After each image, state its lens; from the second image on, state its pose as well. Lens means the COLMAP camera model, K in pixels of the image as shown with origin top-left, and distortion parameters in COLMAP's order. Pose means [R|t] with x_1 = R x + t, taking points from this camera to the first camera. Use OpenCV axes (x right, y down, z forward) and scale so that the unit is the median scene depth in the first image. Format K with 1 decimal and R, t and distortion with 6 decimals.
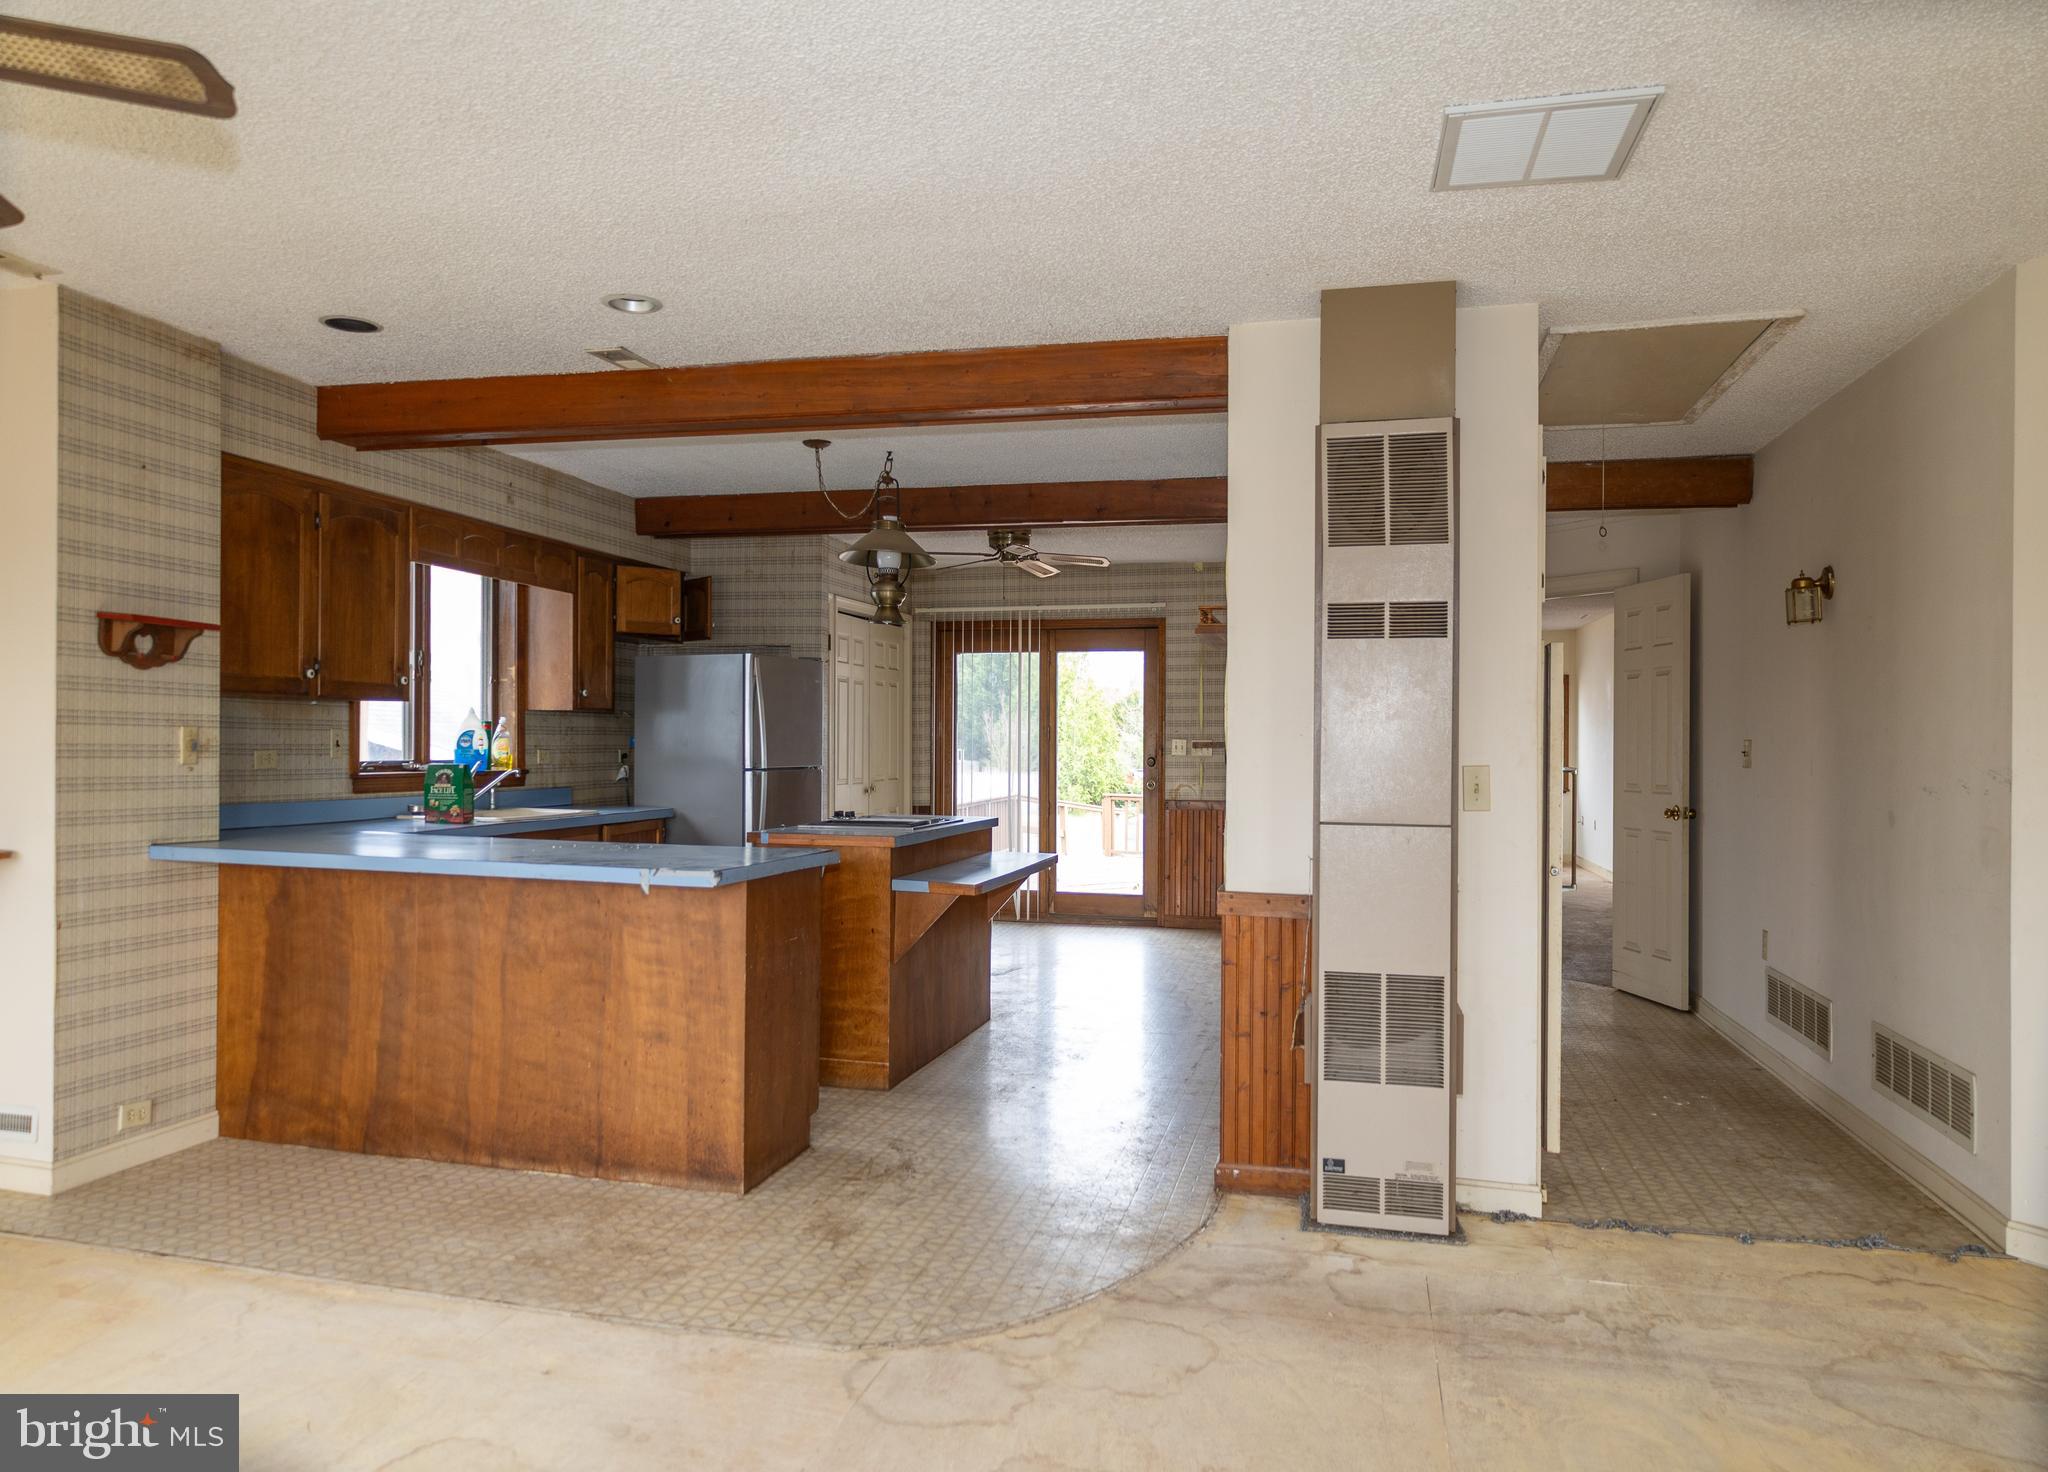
lens RADIAL K [[1594.8, 0, 1024.0], [0, 1594.8, 736.0], [0, 0, 1]] dist [0.008352, 0.002718]
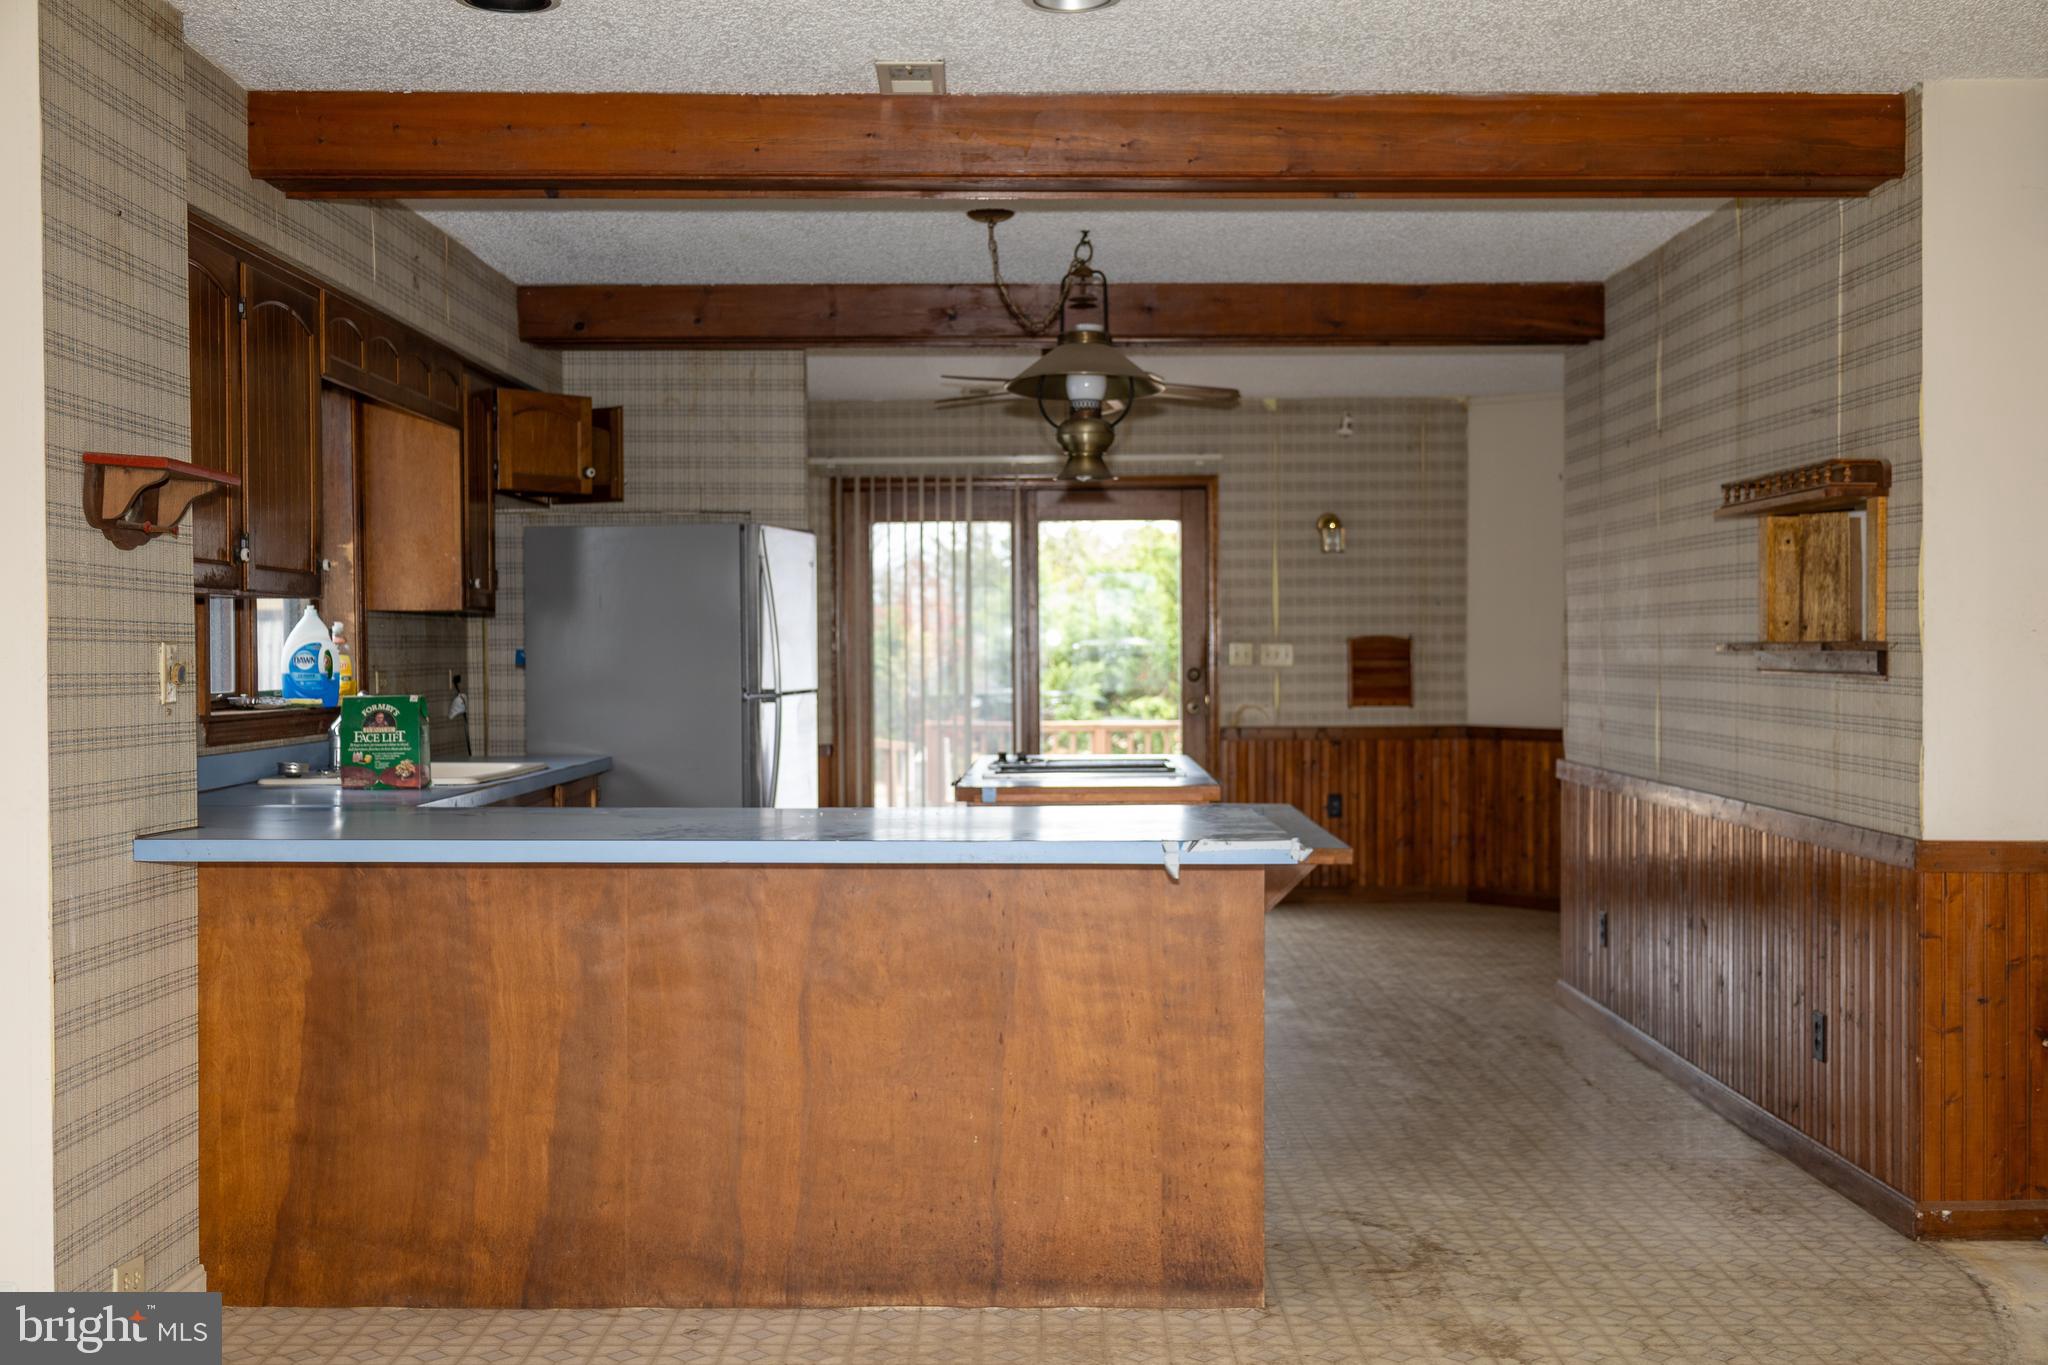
lens RADIAL K [[2230.5, 0, 1024.0], [0, 2230.5, 682.5], [0, 0, 1]] dist [0.003647, 0.031697]
pose [[0.958547, -0.018800, 0.284313, -0.463308], [0.013416, 0.999692, 0.020872, -0.003781], [-0.284618, -0.016193, 0.958504, 0.092908]]
